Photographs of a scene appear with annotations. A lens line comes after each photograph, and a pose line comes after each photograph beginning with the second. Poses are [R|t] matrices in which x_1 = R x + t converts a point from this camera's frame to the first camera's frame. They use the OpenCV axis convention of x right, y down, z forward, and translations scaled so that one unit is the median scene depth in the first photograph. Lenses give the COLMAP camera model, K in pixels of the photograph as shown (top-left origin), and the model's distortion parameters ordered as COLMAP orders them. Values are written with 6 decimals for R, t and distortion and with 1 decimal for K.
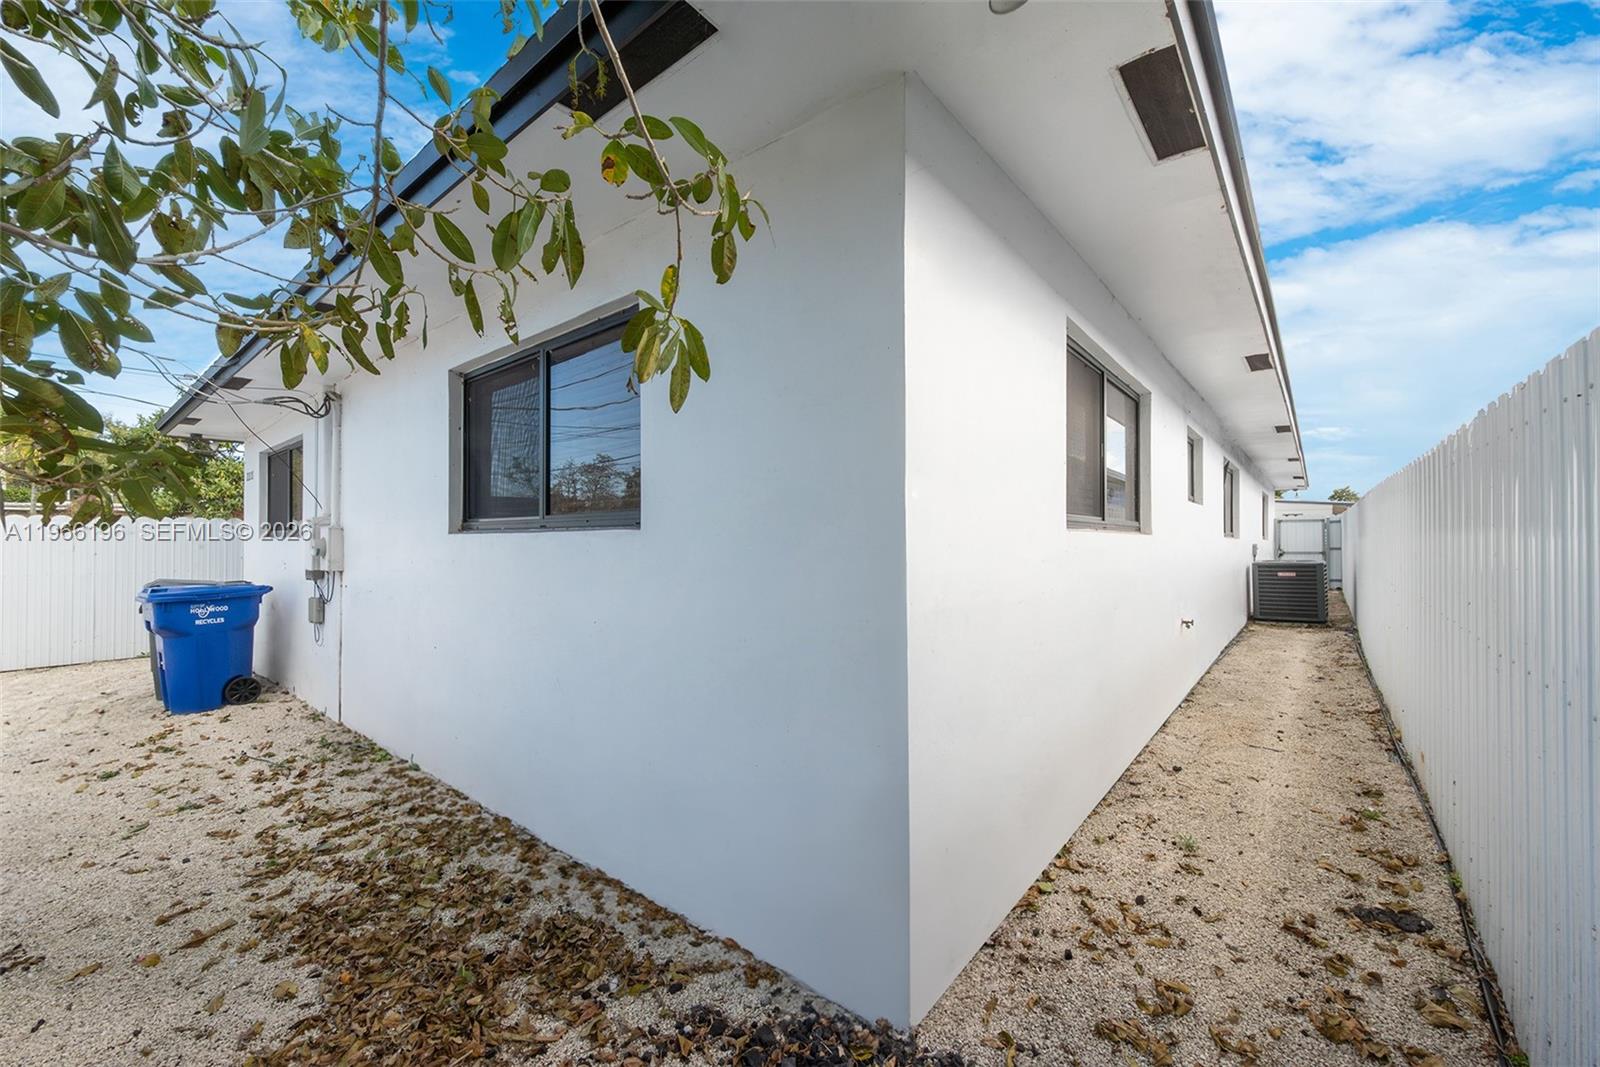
lens RADIAL K [[631.0, 0, 800.0], [0, 631.0, 533.5], [0, 0, 1]] dist [0.001840, 0.000165]
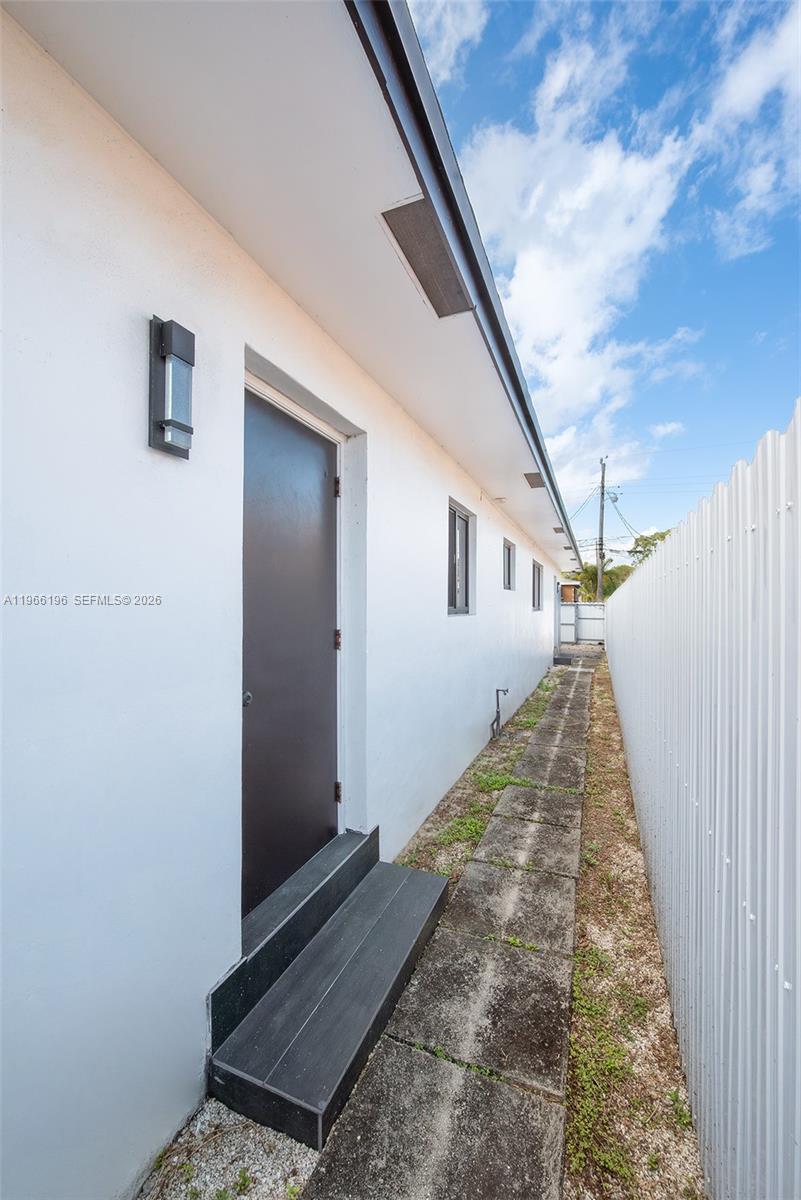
lens RADIAL K [[473.3, 0, 400.5], [0, 473.3, 600.0], [0, 0, 1]] dist [0.001840, 0.000165]
pose [[0.947314, -0.104660, 0.302725, 0.139346], [0.126395, 0.990560, -0.053064, 0.002394], [-0.294313, 0.088531, 0.951600, 0.163600]]
